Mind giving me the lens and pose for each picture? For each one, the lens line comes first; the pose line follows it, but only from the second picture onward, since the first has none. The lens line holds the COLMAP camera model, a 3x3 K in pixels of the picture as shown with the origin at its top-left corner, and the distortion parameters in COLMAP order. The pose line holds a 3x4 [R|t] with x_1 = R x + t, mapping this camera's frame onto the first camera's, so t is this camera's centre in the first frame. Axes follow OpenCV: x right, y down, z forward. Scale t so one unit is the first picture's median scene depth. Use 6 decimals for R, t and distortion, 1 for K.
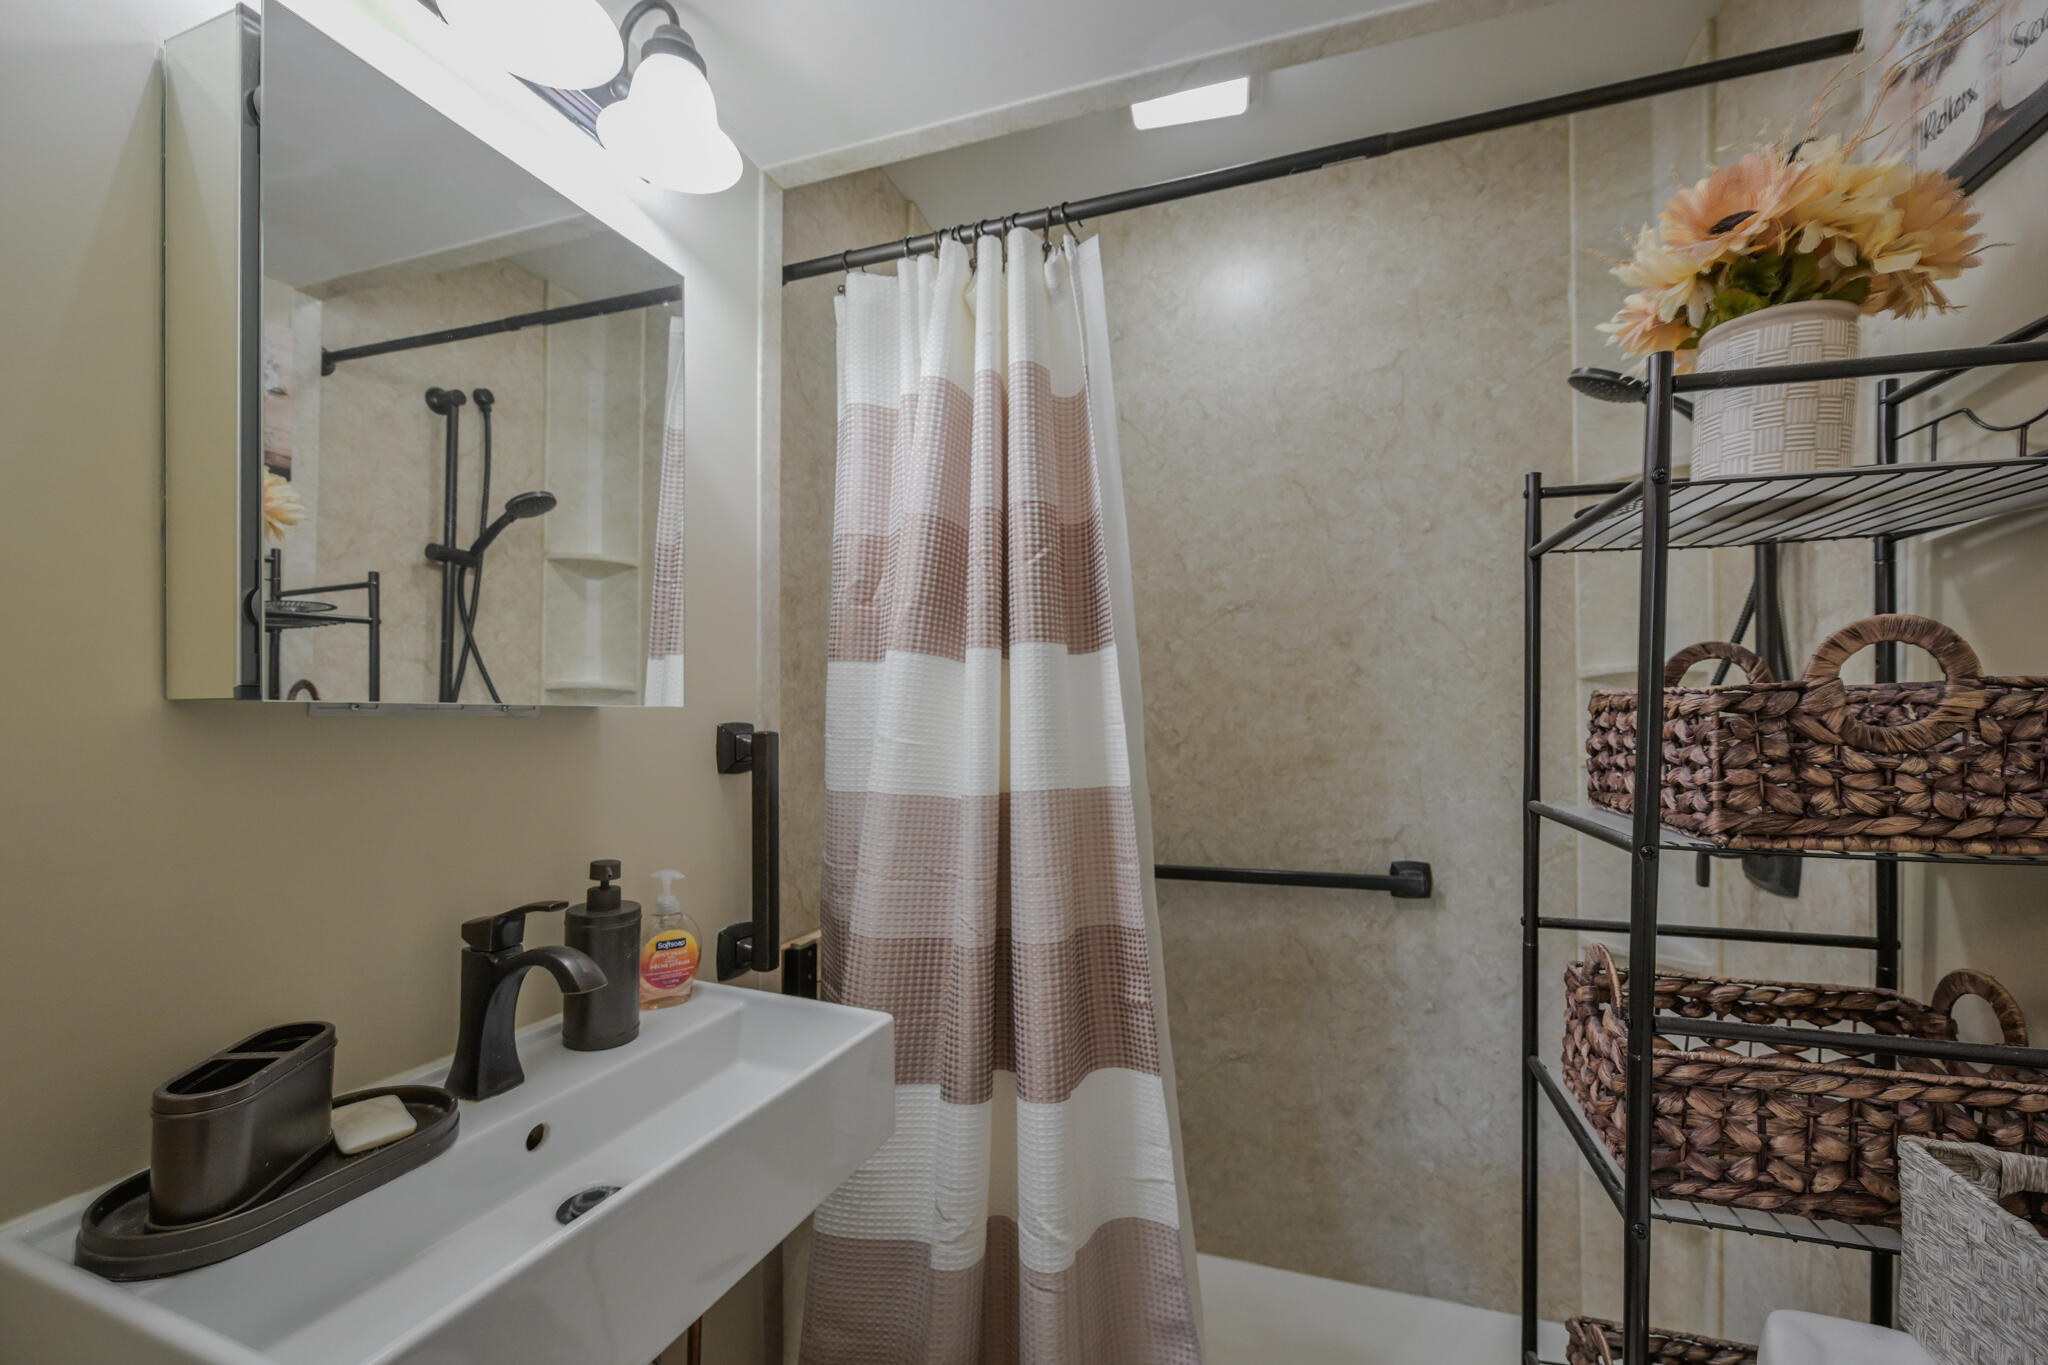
lens RADIAL K [[825.7, 0, 1032.3], [0, 825.7, 708.2], [0, 0, 1]] dist [-0.000039, -0.000108]
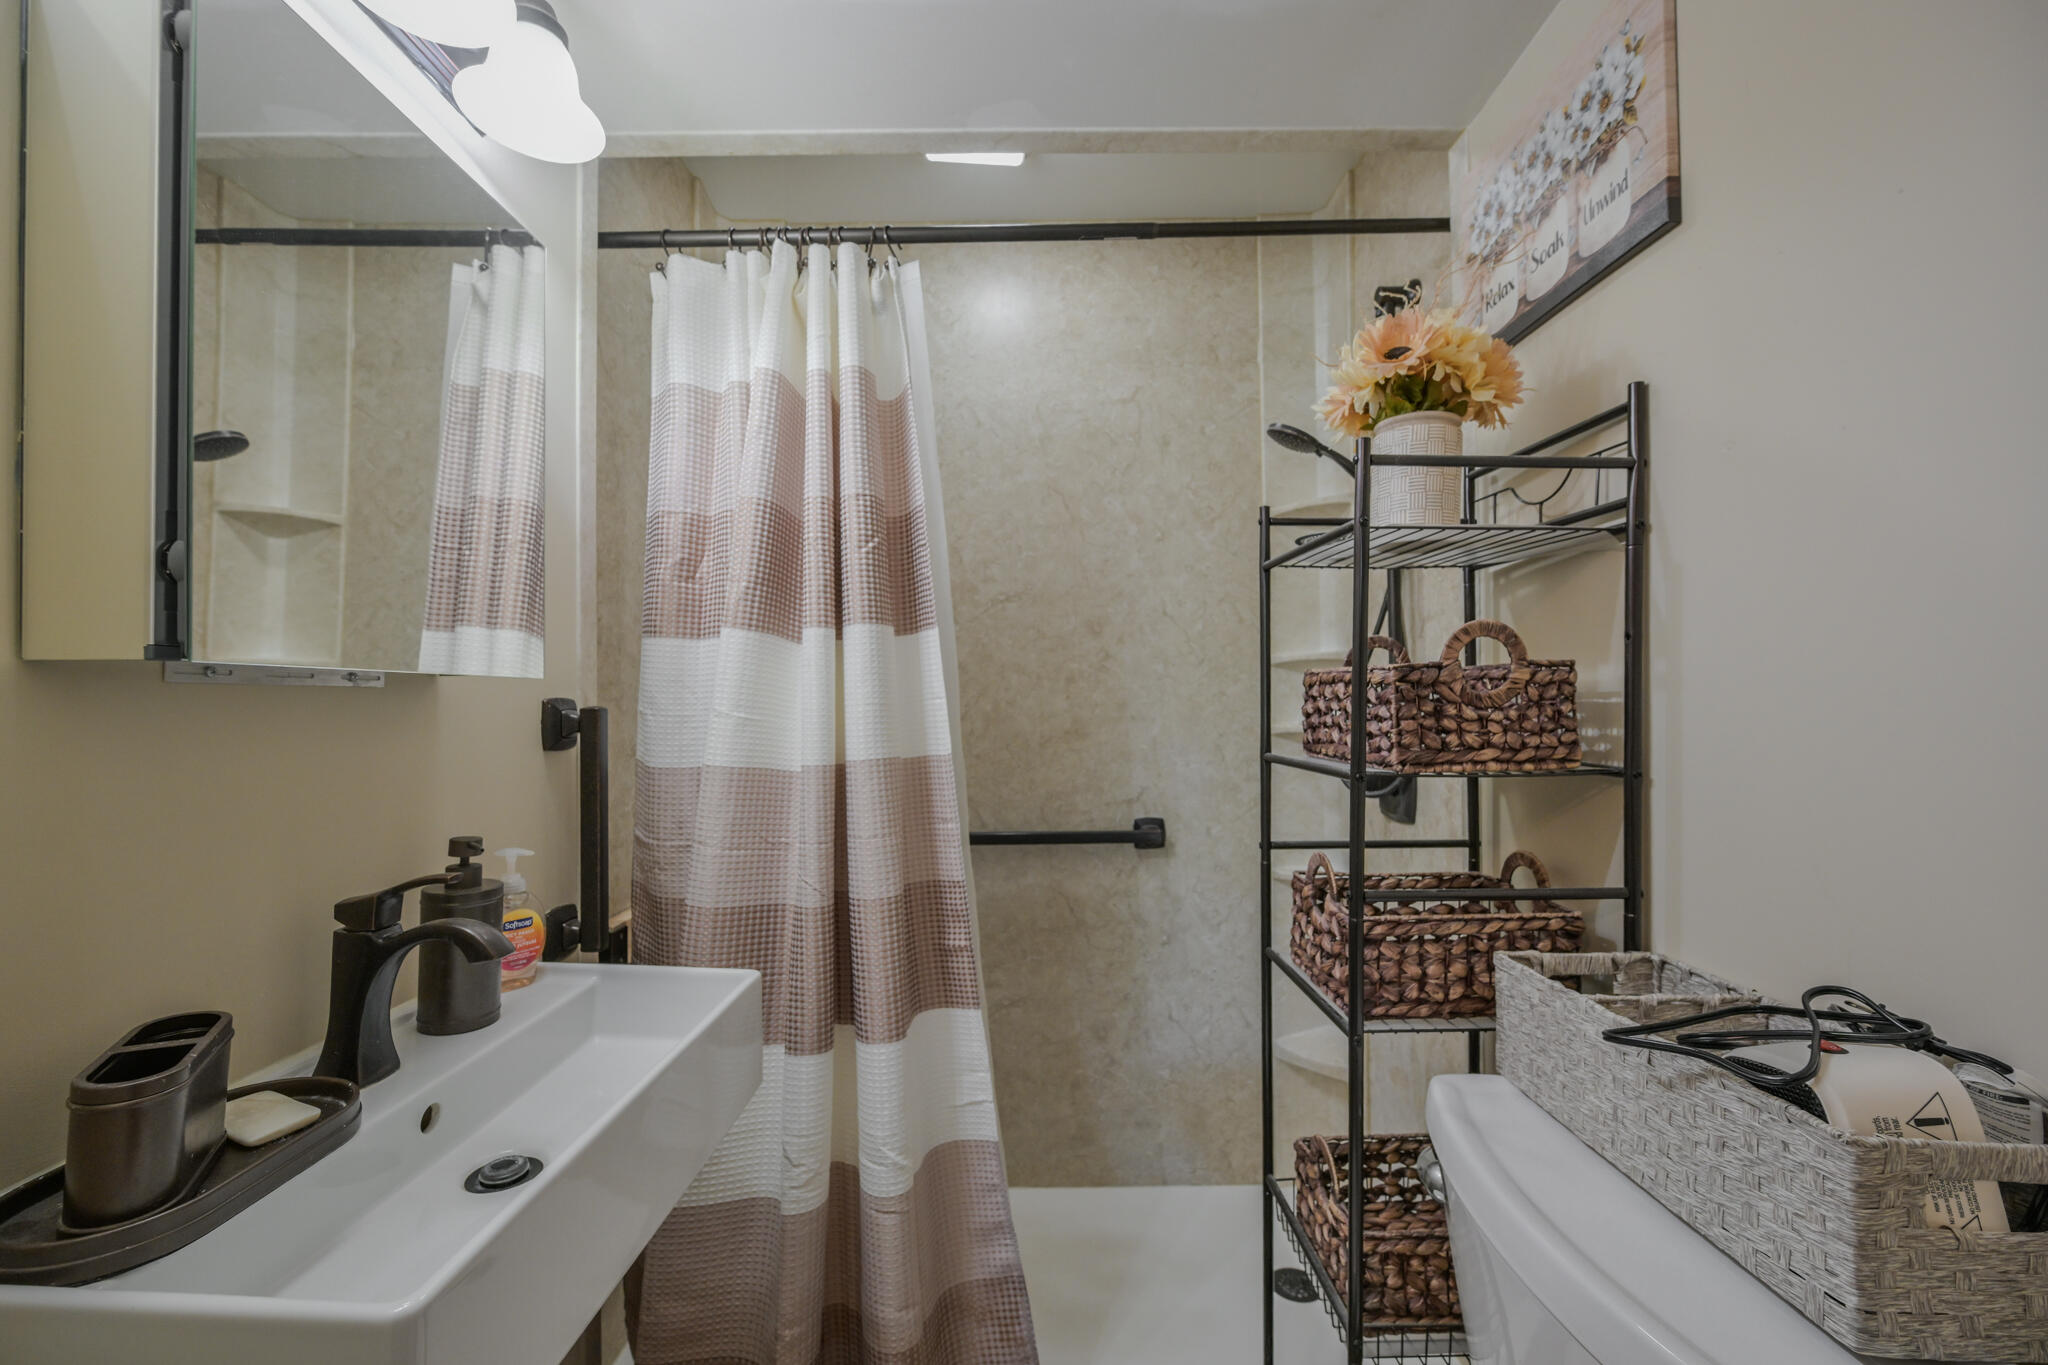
lens RADIAL K [[825.7, 0, 1033.9], [0, 825.7, 681.2], [0, 0, 1]] dist [-0.000039, -0.000108]
pose [[0.940913, 0.003061, 0.338633, -0.161665], [0.002809, 0.999854, -0.016843, 0.015111], [-0.338635, 0.016799, 0.940768, -0.099887]]
